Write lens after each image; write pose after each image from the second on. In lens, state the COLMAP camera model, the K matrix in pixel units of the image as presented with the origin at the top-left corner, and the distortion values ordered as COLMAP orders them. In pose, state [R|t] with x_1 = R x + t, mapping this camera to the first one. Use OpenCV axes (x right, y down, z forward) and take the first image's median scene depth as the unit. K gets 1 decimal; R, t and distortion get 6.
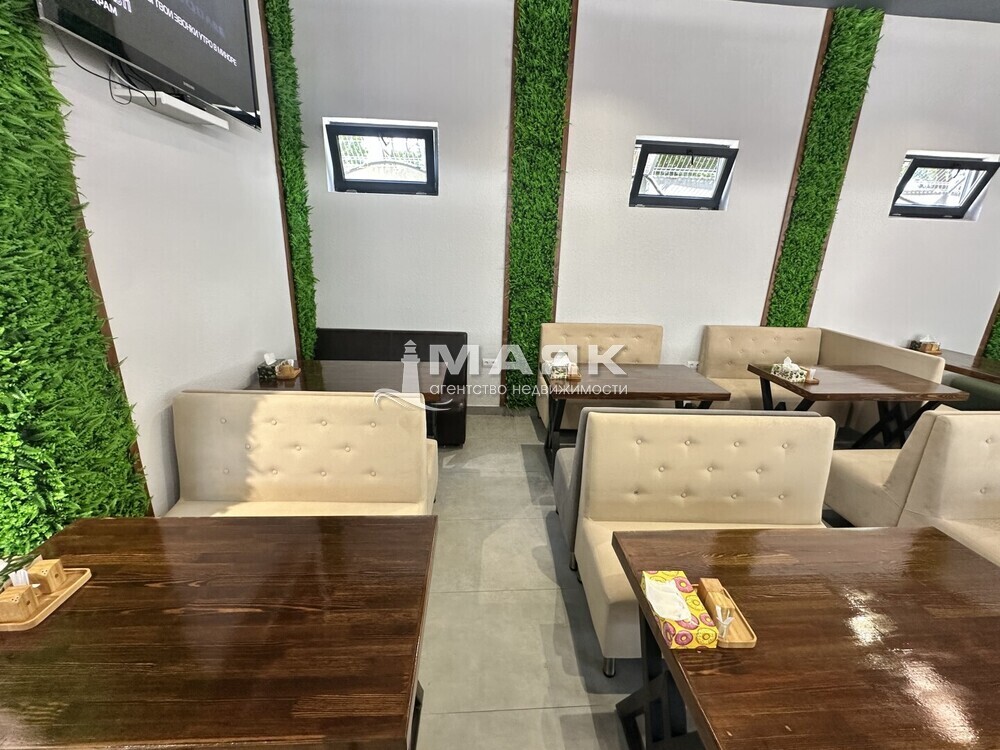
lens RADIAL K [[439.1, 0, 494.2], [0, 439.1, 378.7], [0, 0, 1]] dist [-0.015675, 0.004509]
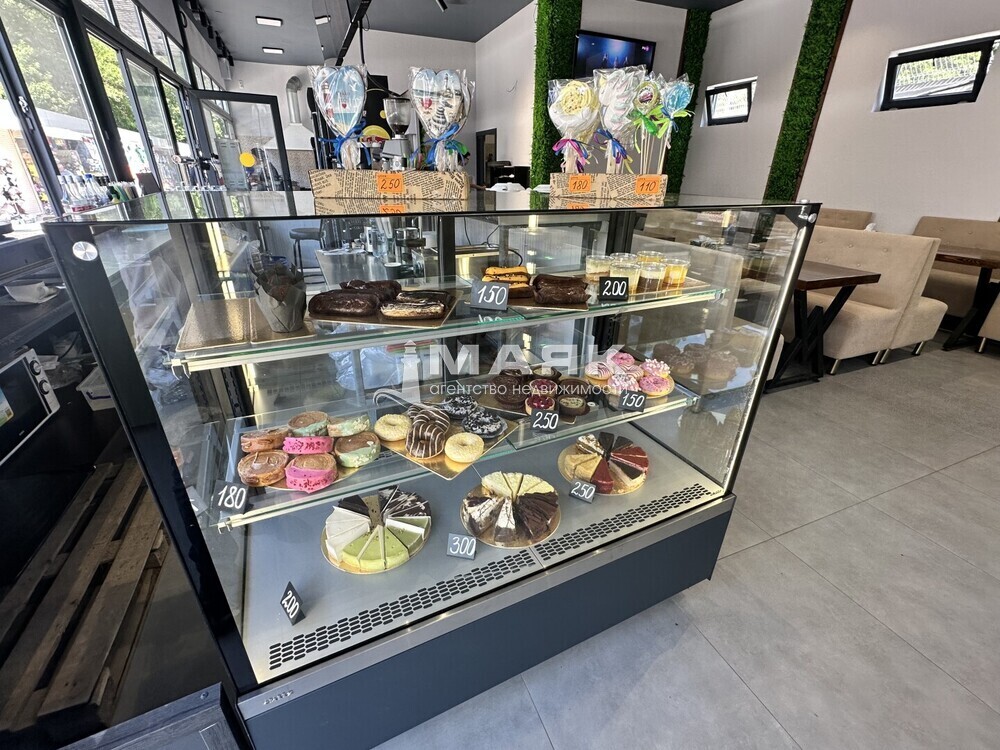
lens RADIAL K [[439.1, 0, 499.8], [0, 439.1, 378.5], [0, 0, 1]] dist [-0.015675, 0.004509]
pose [[0.320279, 0.380714, -0.867455, 1.405616], [-0.288542, 0.911386, 0.293460, 0.274464], [0.902311, 0.156308, 0.401750, -0.401436]]
